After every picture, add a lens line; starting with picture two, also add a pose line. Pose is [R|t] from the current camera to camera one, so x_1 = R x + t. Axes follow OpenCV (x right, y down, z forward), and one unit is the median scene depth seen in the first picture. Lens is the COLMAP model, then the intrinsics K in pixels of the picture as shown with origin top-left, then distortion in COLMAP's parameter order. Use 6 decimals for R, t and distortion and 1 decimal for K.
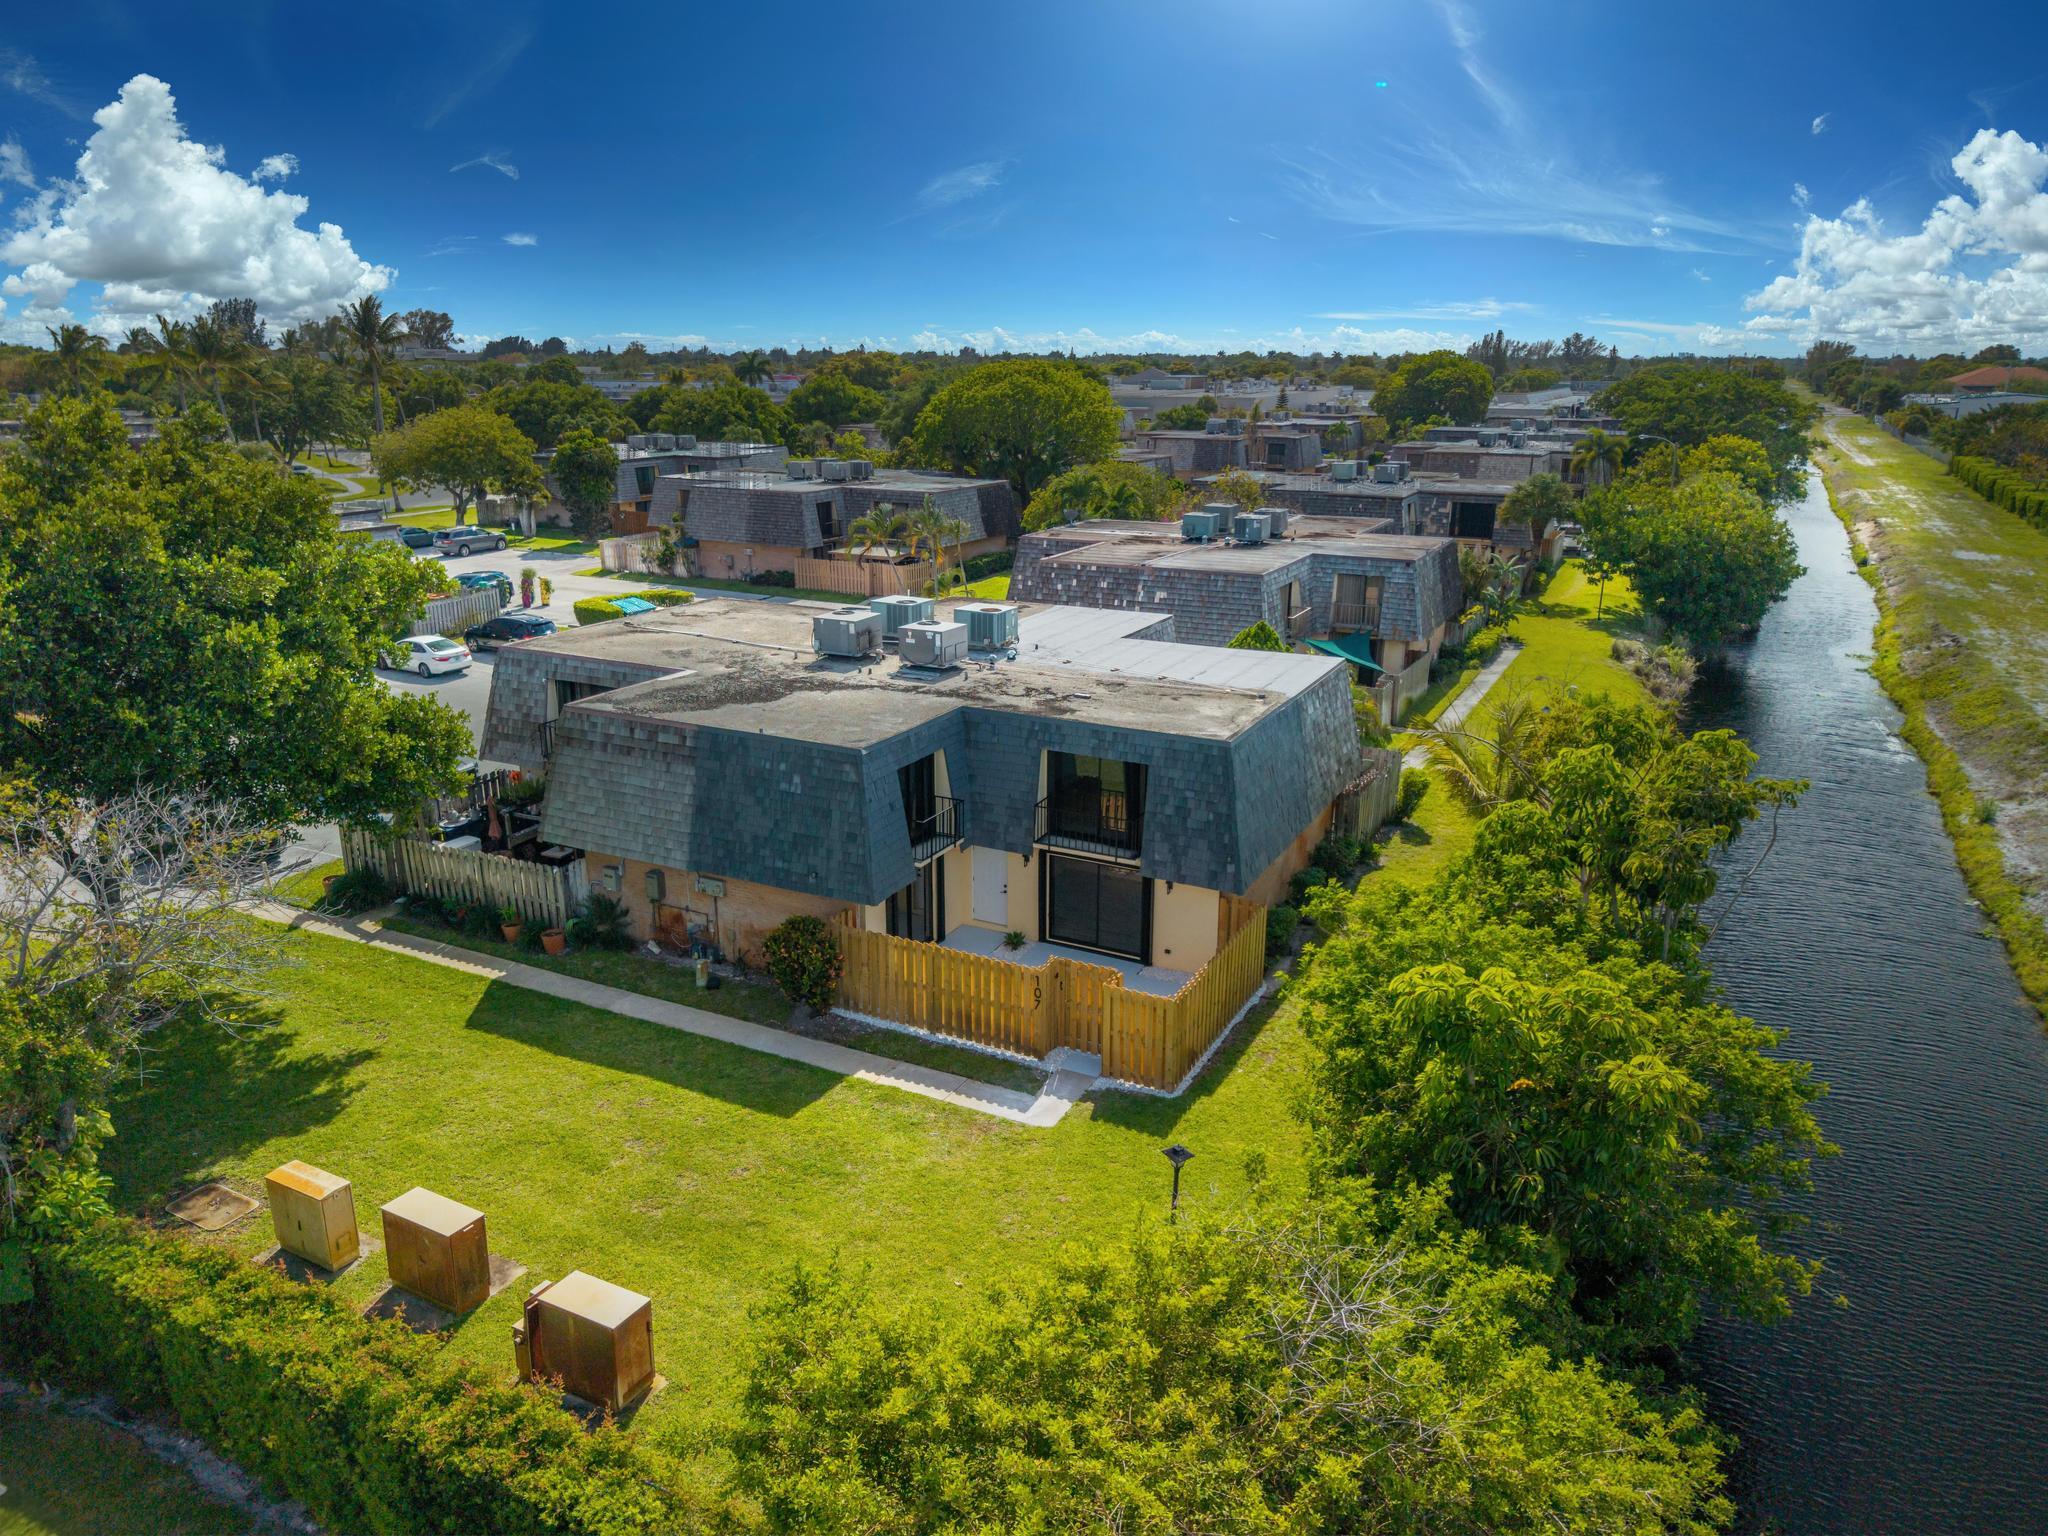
lens RADIAL K [[1367.4, 0, 1030.6], [0, 1367.4, 765.0], [0, 0, 1]] dist [0.057704, -0.059780]
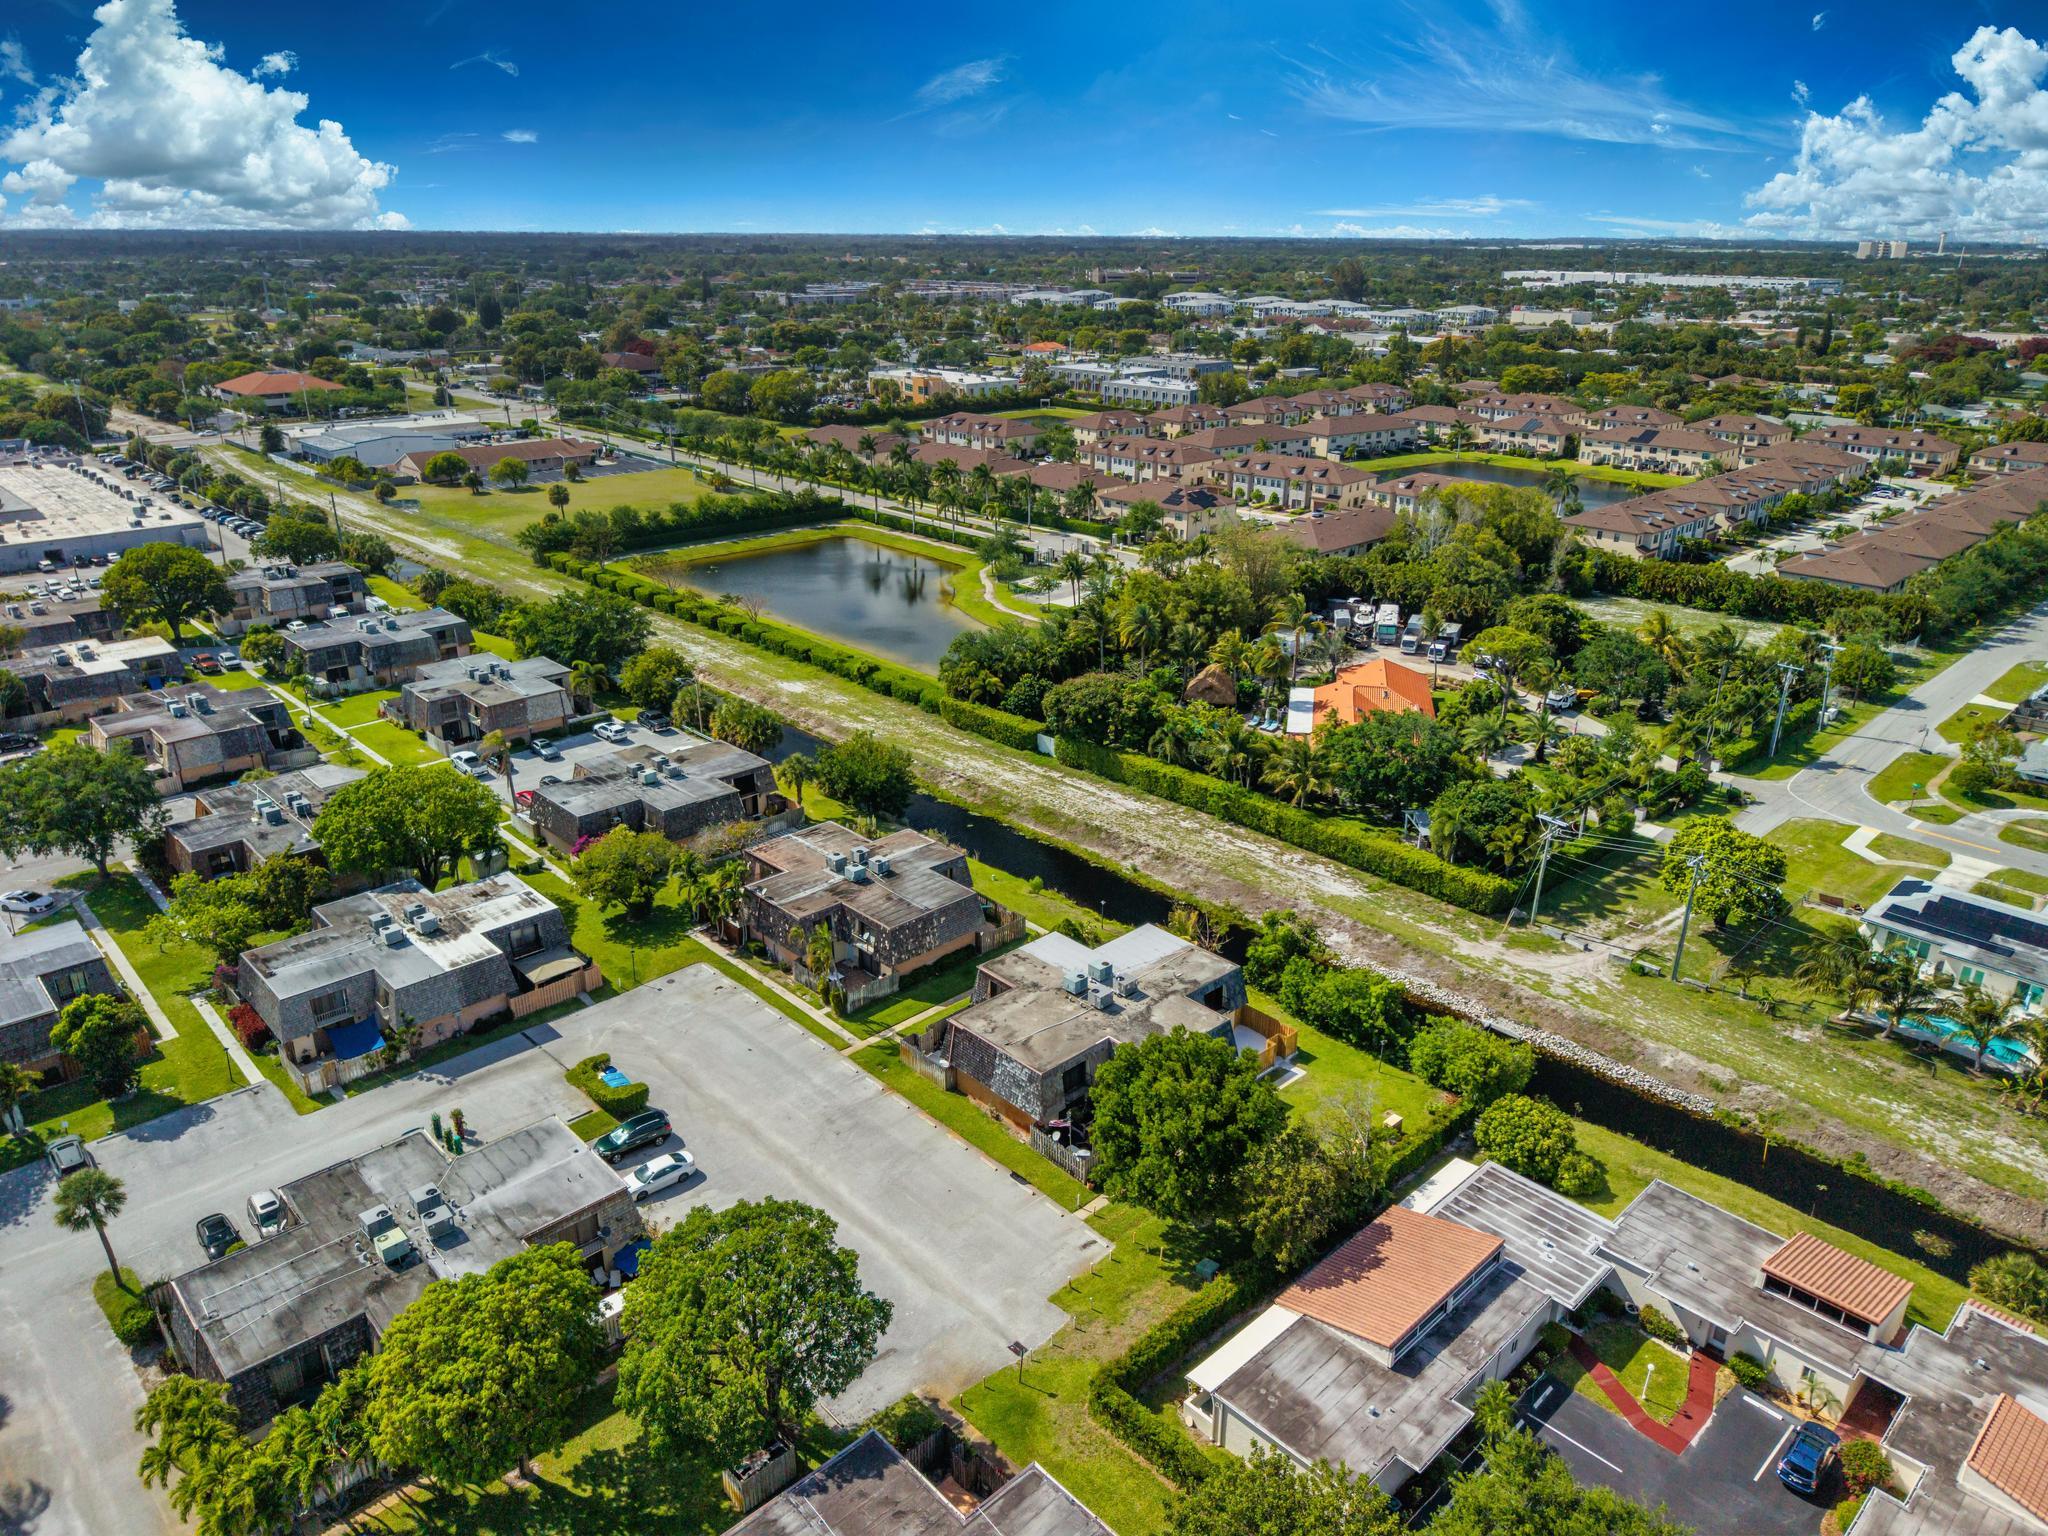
lens RADIAL K [[1392.1, 0, 1035.3], [0, 1392.1, 680.4], [0, 0, 1]] dist [0.037910, -0.063600]
pose [[0.331730, -0.292718, 0.896812, -2.905937], [0.261982, 0.941835, 0.210506, -1.533972], [-0.906268, 0.165117, 0.389121, -0.064746]]
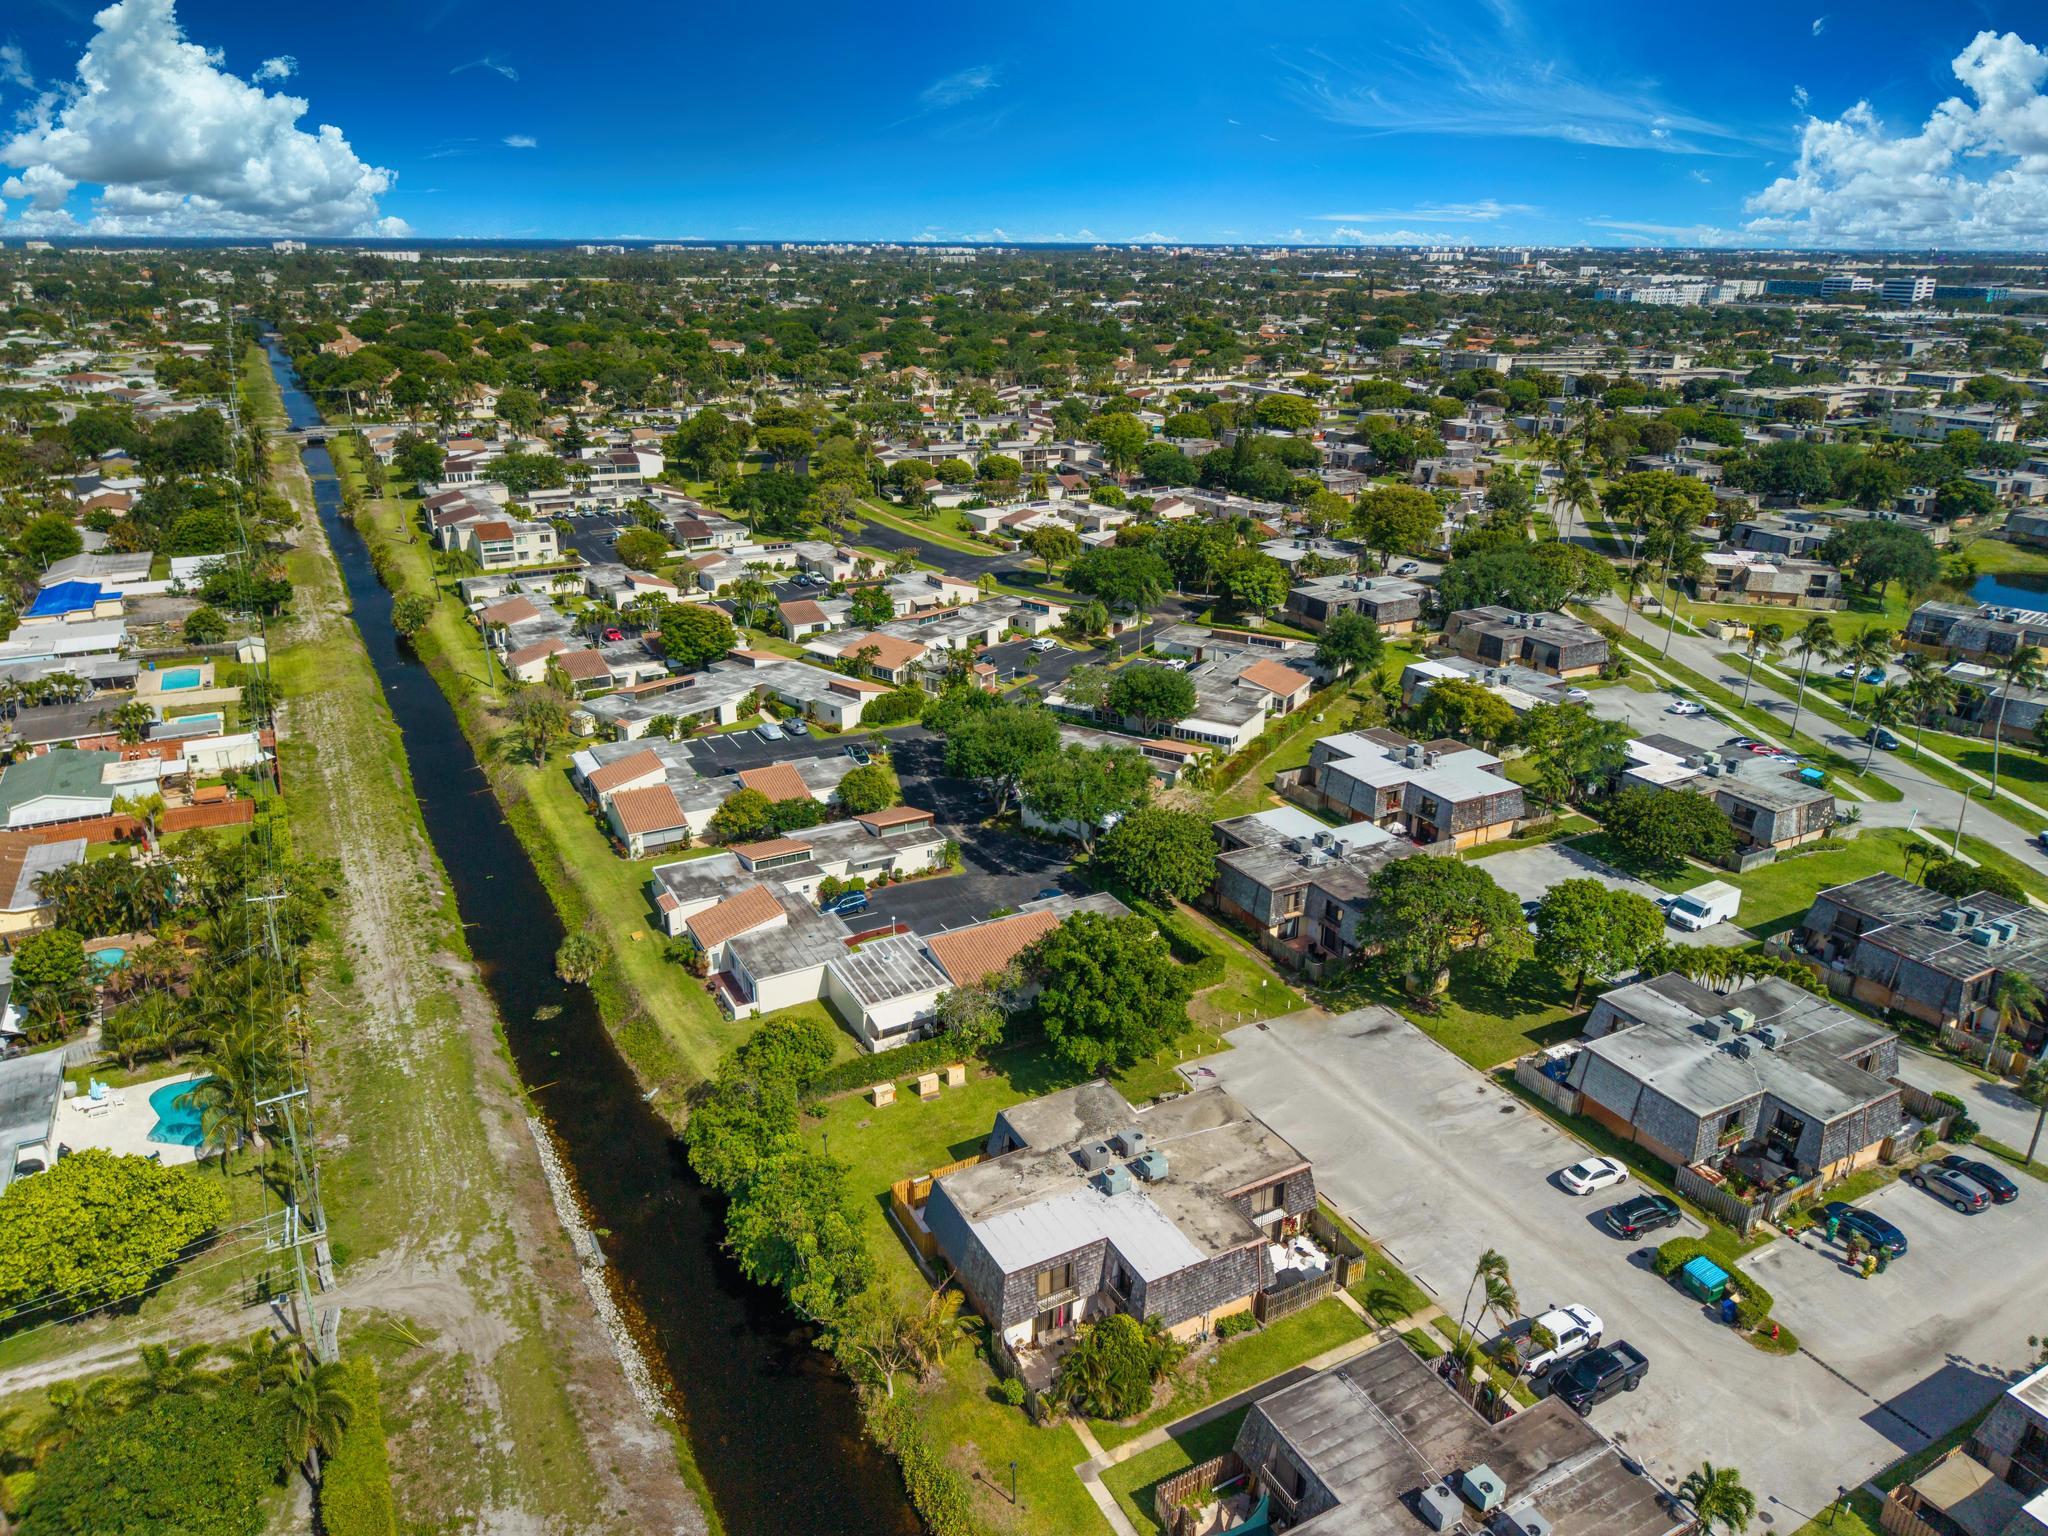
lens RADIAL K [[1367.4, 0, 1030.6], [0, 1367.4, 765.0], [0, 0, 1]] dist [0.057704, -0.059780]
pose [[-0.566697, 0.283259, -0.773705, 1.883077], [-0.245950, 0.838075, 0.486970, -2.051941], [0.786361, 0.466257, -0.405266, 1.797672]]
